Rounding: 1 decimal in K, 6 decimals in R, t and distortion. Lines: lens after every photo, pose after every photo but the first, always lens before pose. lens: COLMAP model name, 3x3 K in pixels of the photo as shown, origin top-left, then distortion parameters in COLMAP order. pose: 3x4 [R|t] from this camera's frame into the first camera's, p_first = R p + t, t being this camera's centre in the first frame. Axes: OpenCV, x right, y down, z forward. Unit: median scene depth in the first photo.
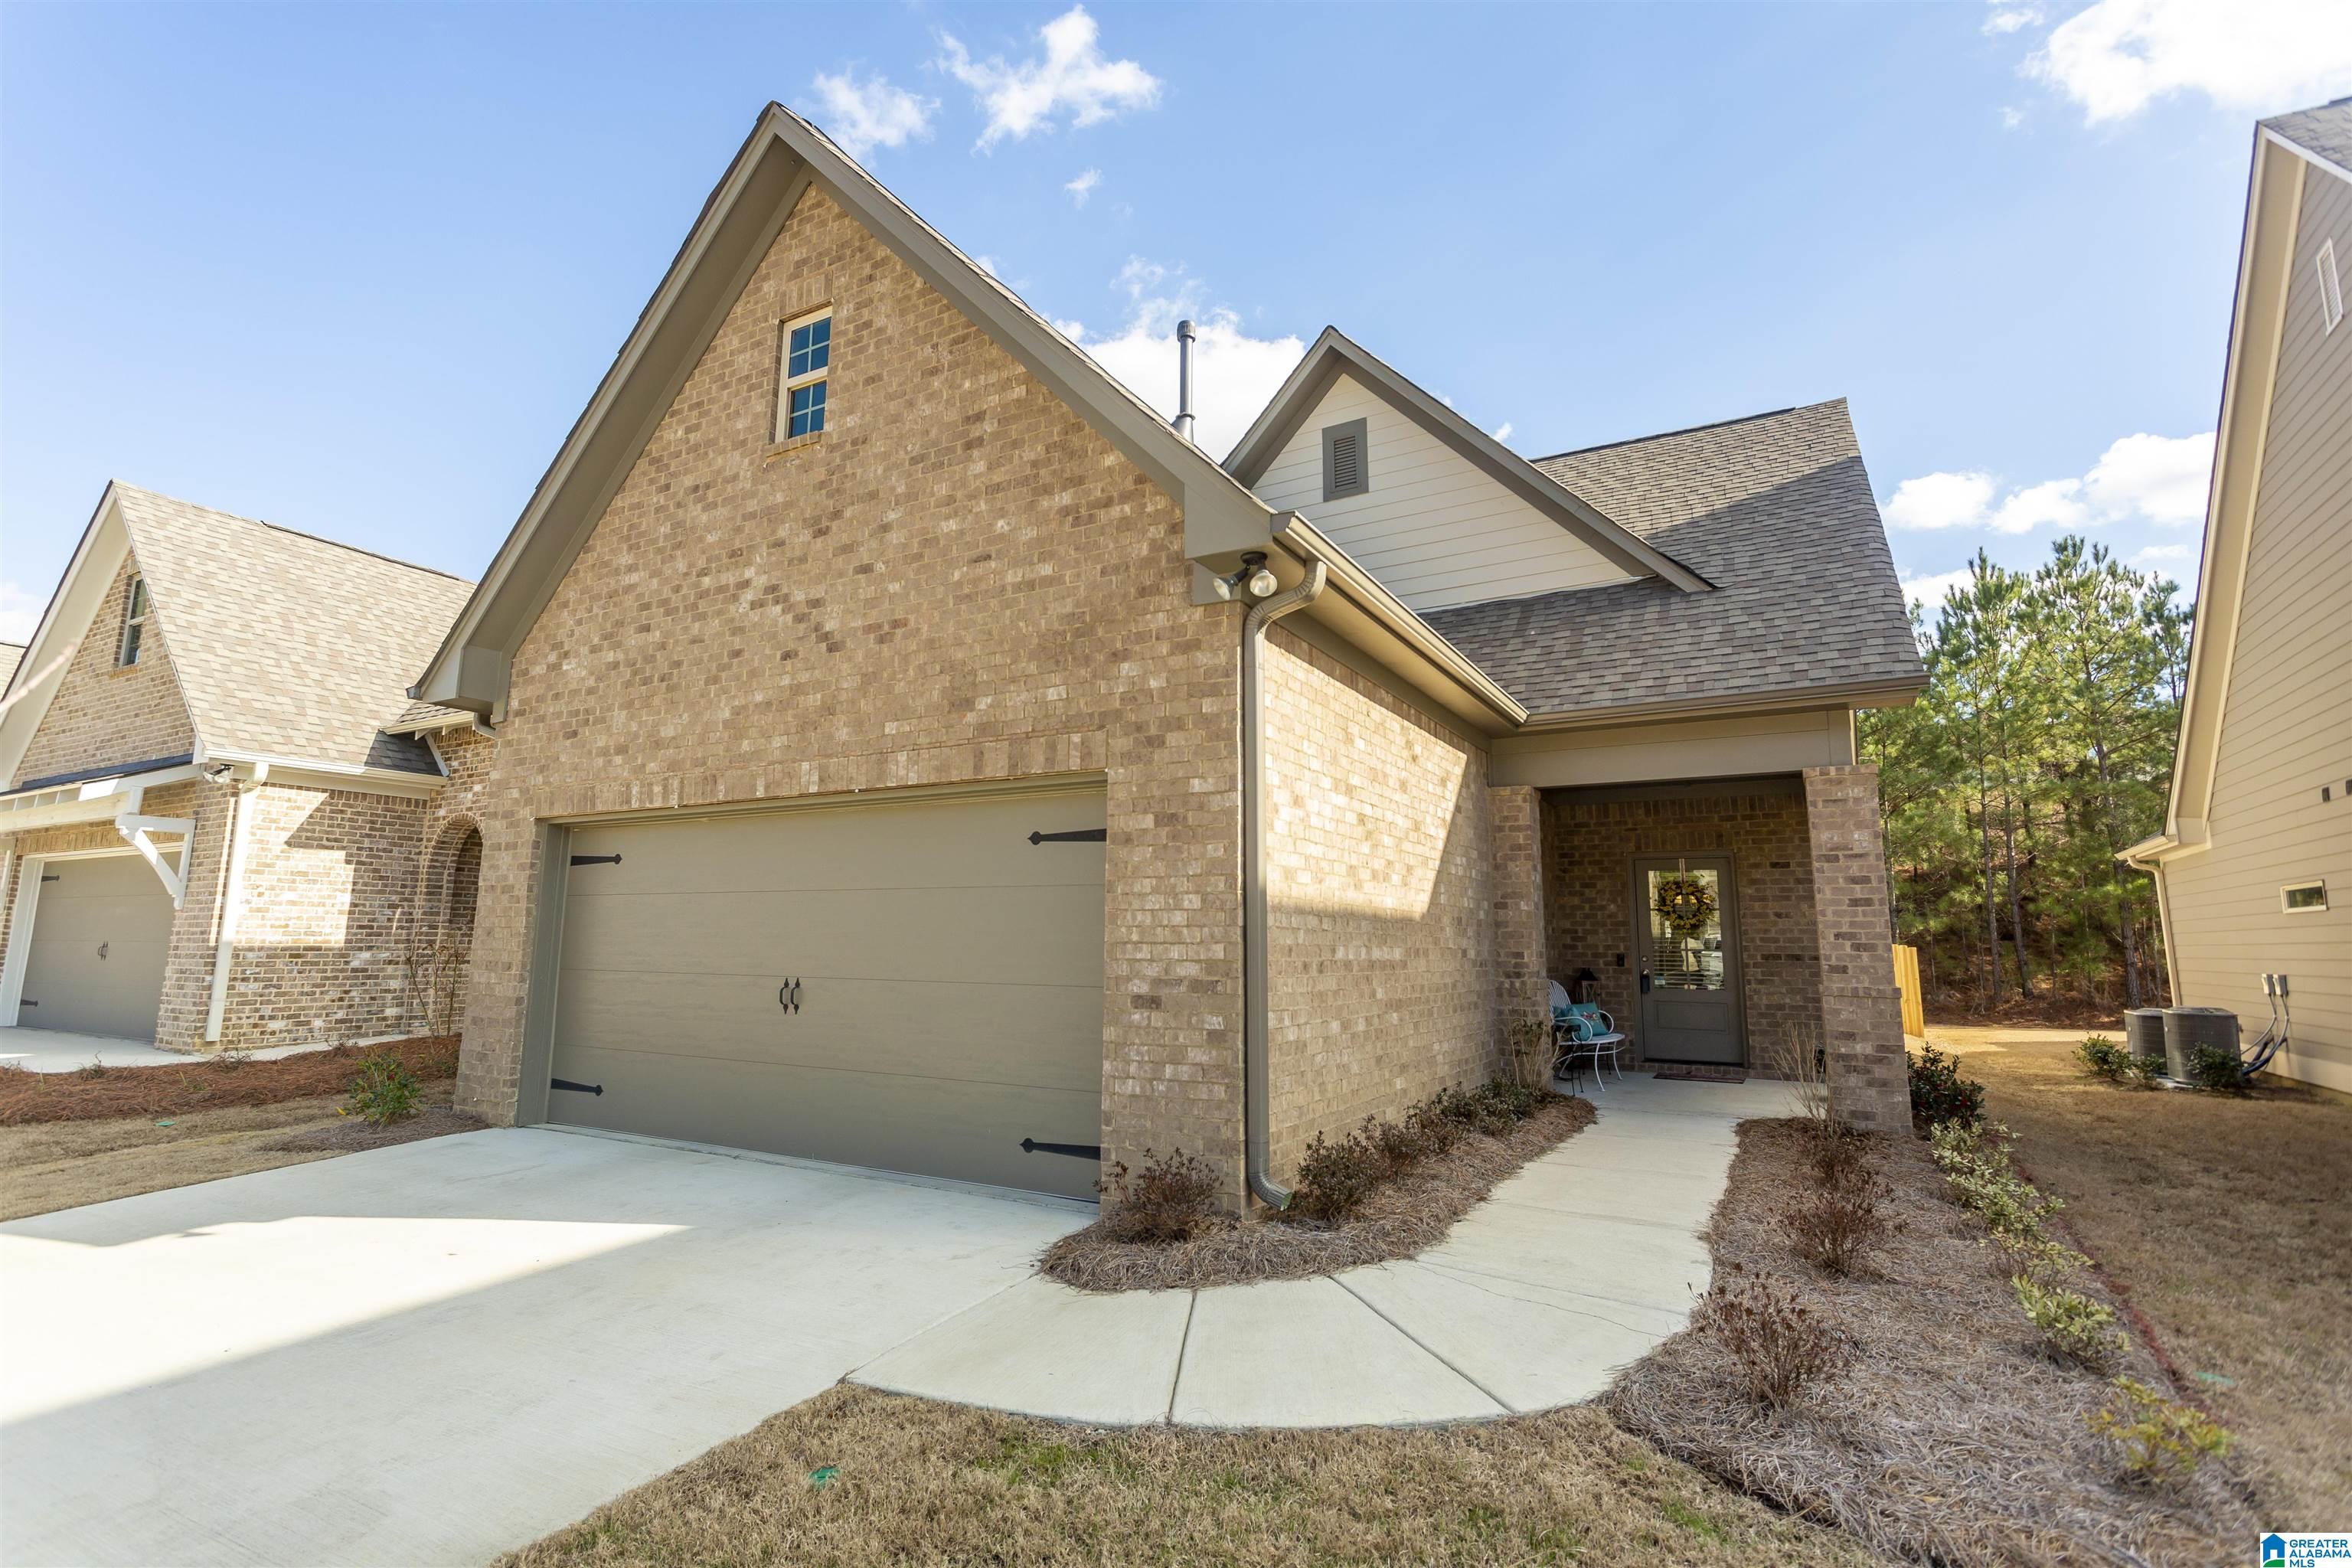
lens RADIAL K [[1120.5, 0, 1182.4], [0, 1120.5, 776.4], [0, 0, 1]] dist [0.013084, -0.000090]
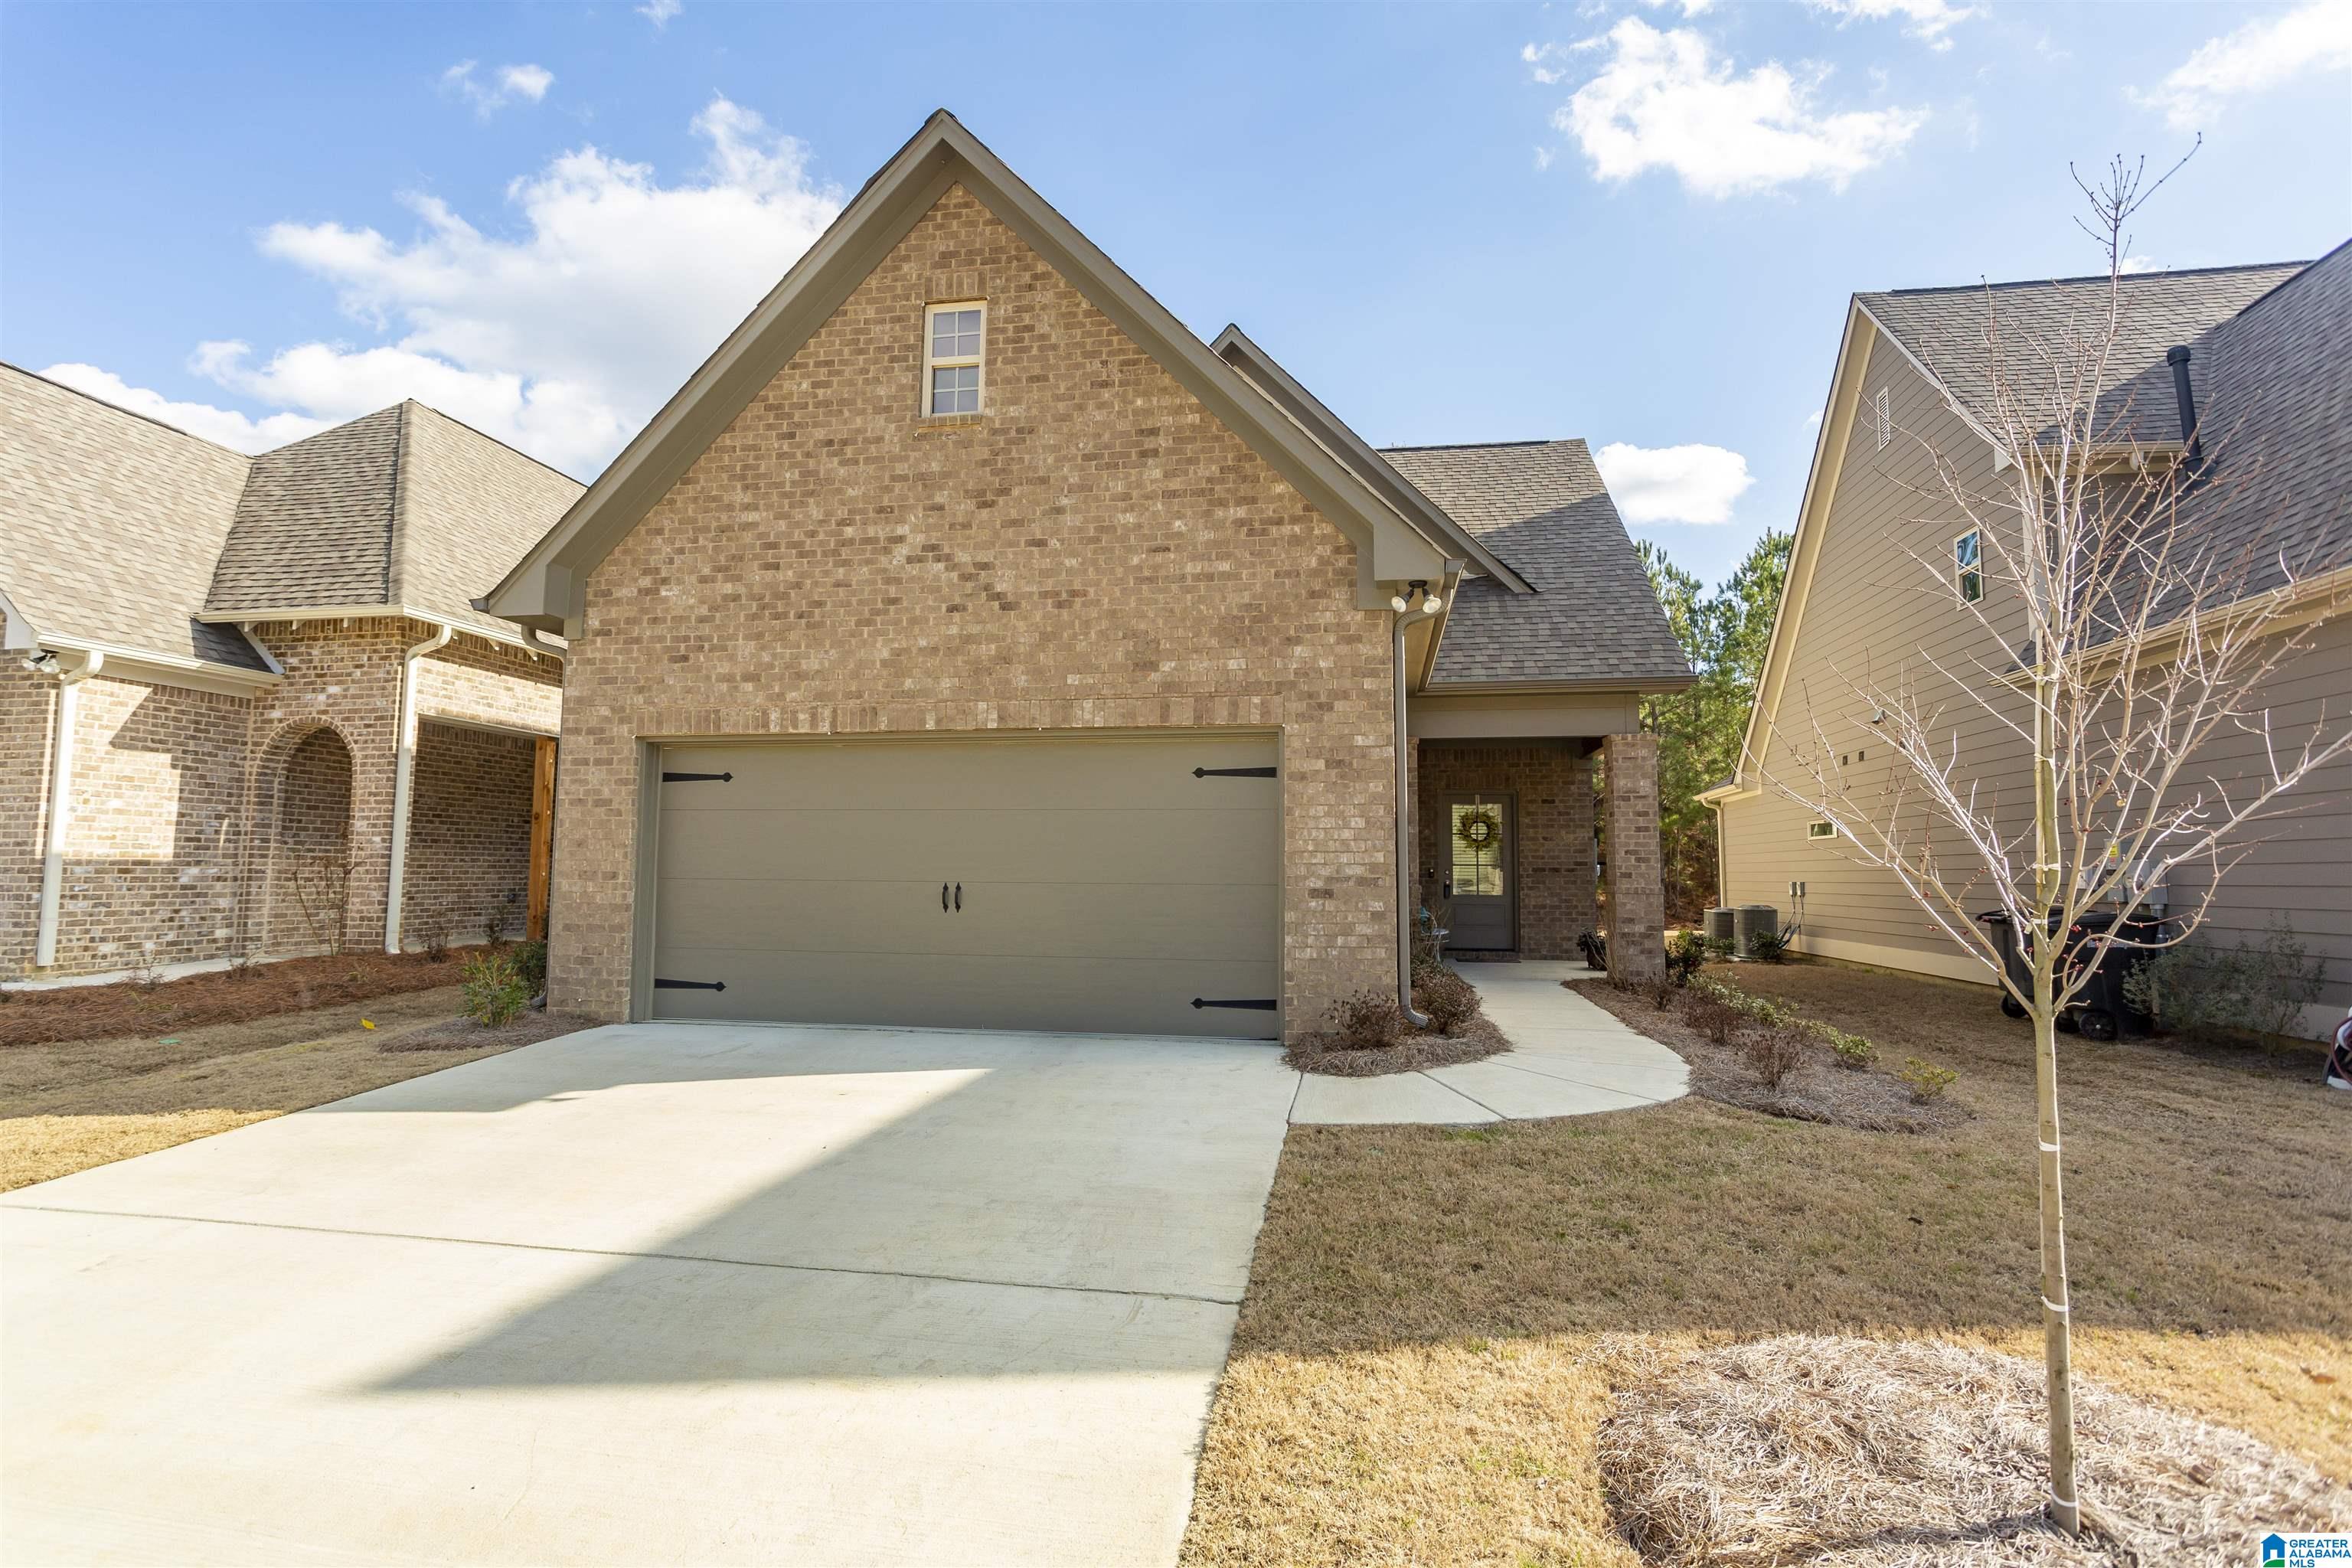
lens RADIAL K [[1187.2, 0, 1171.7], [0, 1187.2, 781.9], [0, 0, 1]] dist [-0.000919, 0.000997]
pose [[0.938333, 0.024472, 0.344865, -0.413062], [-0.049614, 0.996699, 0.064266, -0.013856], [-0.342154, -0.077413, 0.936450, -0.180812]]
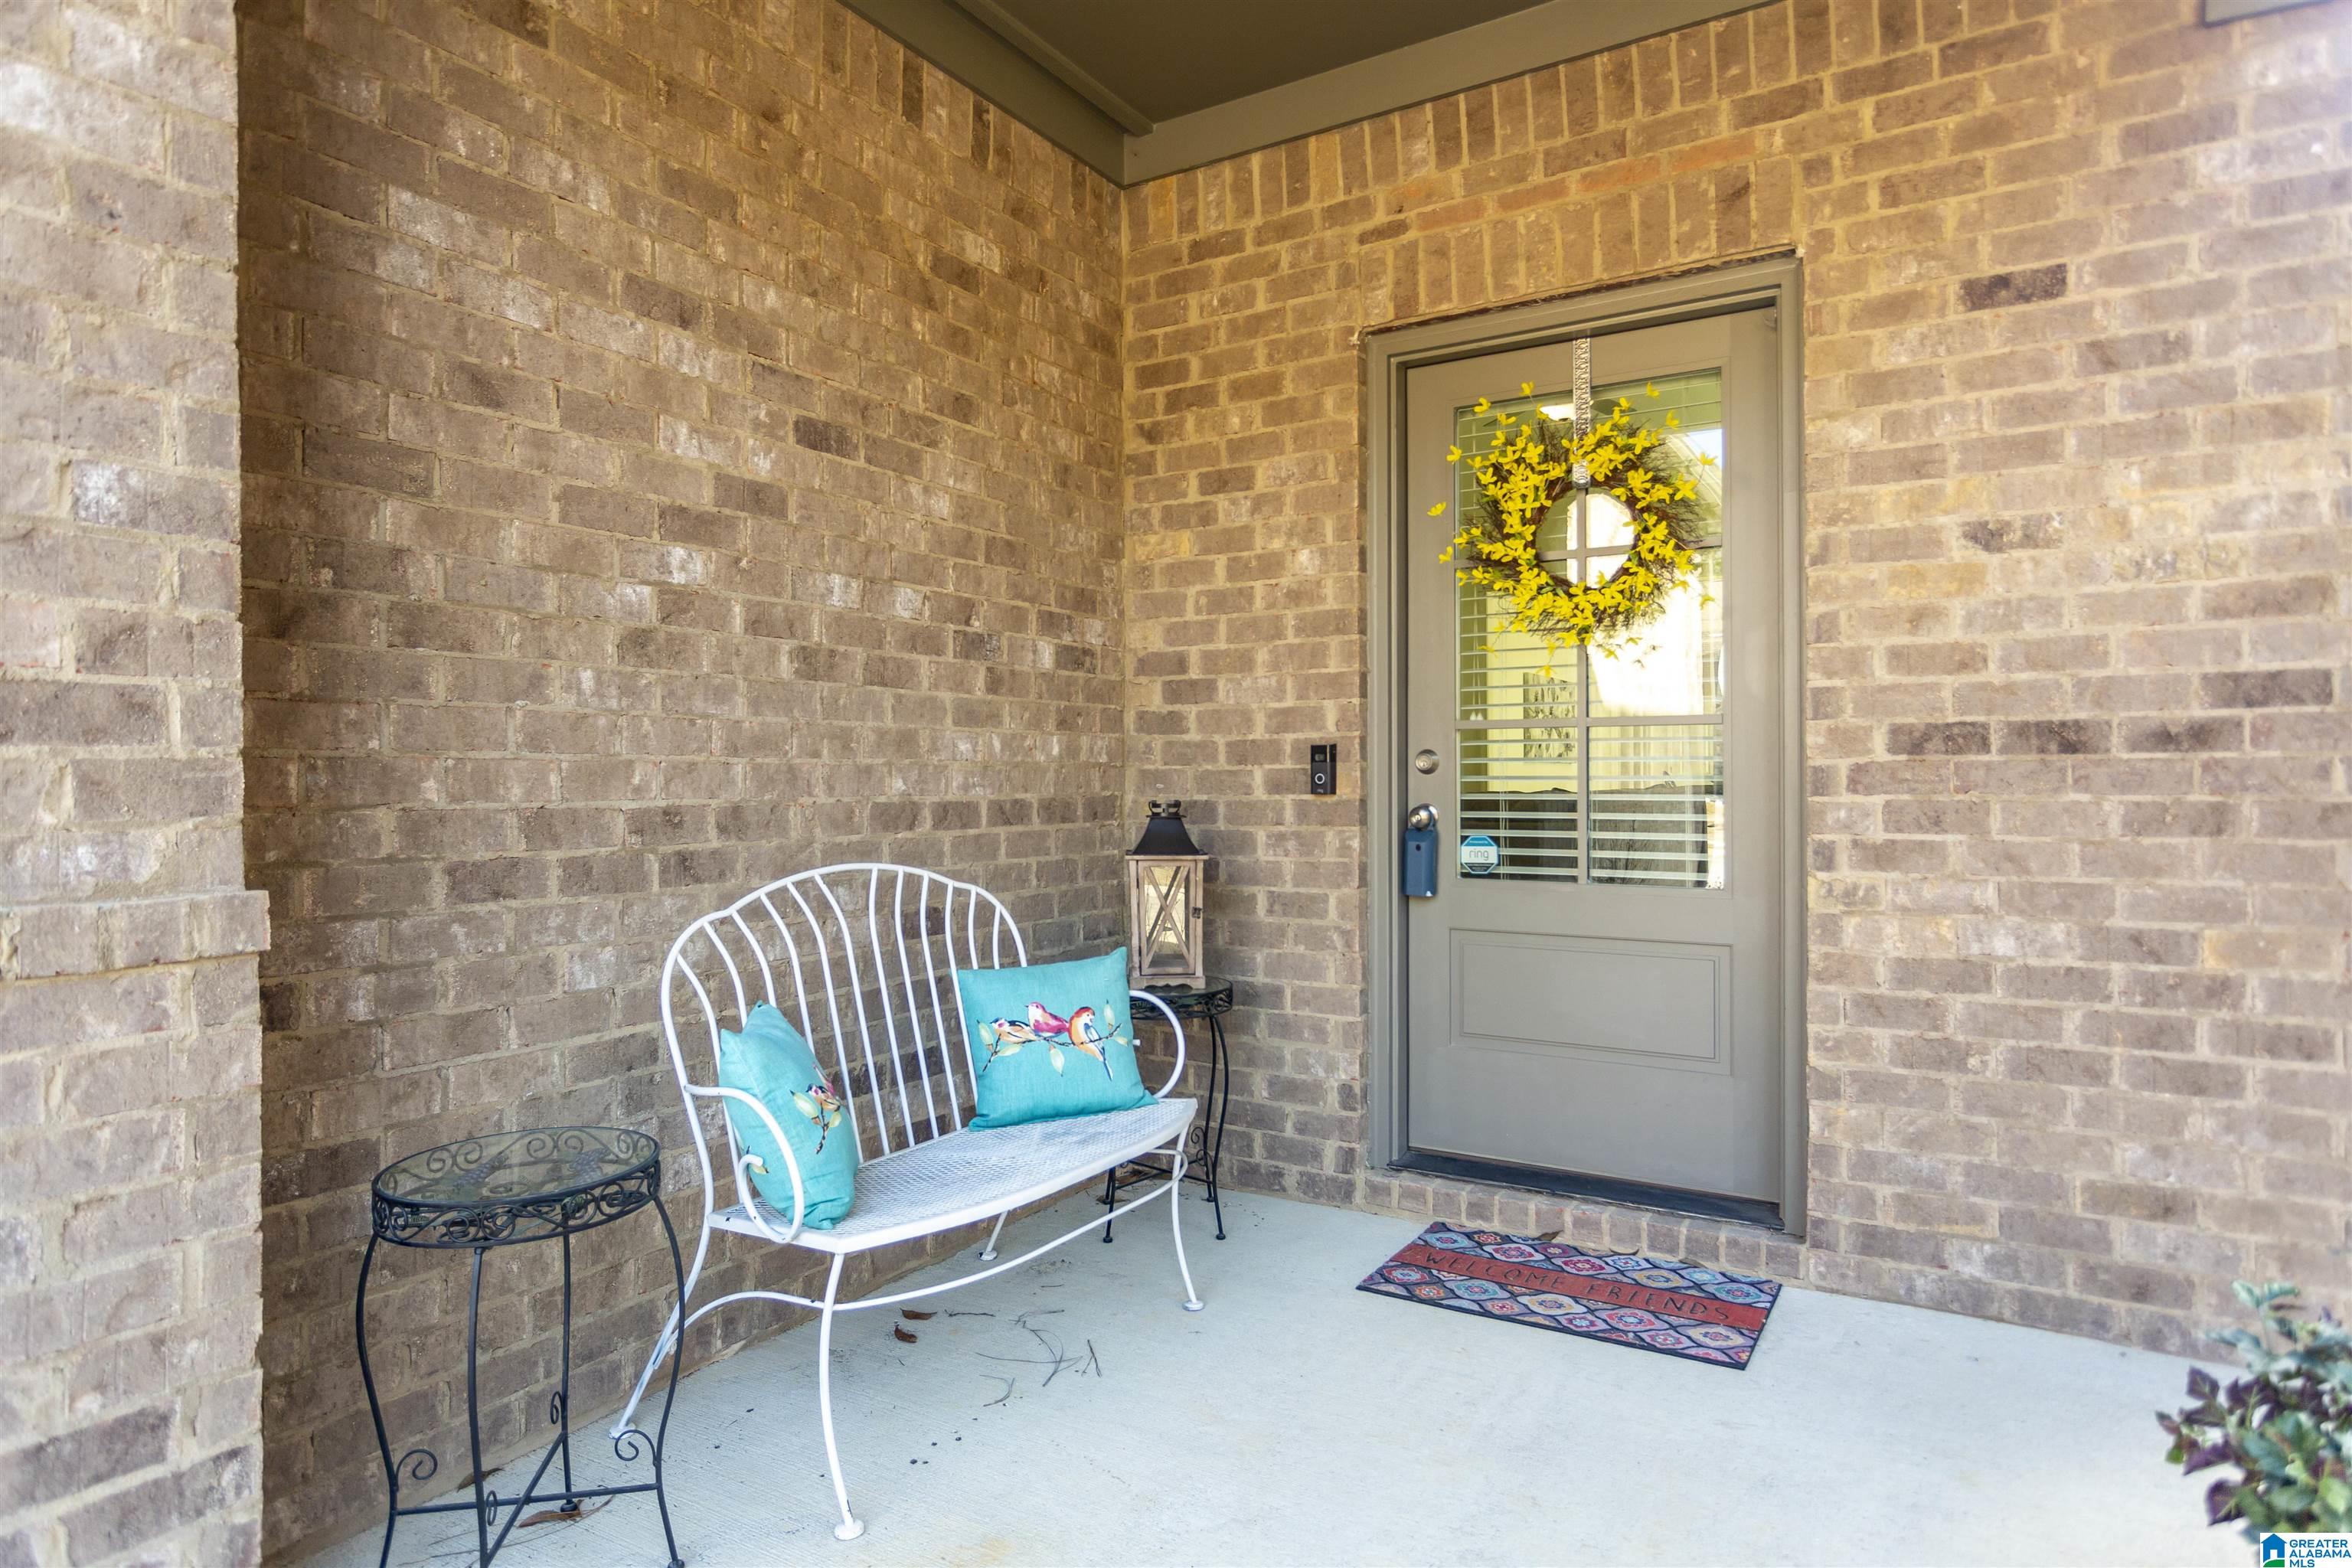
lens RADIAL K [[1359.7, 0, 1166.1], [0, 1359.7, 781.0], [0, 0, 1]] dist [0.000637, 0.001063]
pose [[0.996879, -0.012640, -0.077924, 0.440015], [0.024264, 0.988374, 0.150095, 0.139558], [0.075121, -0.151517, 0.985596, 0.812680]]
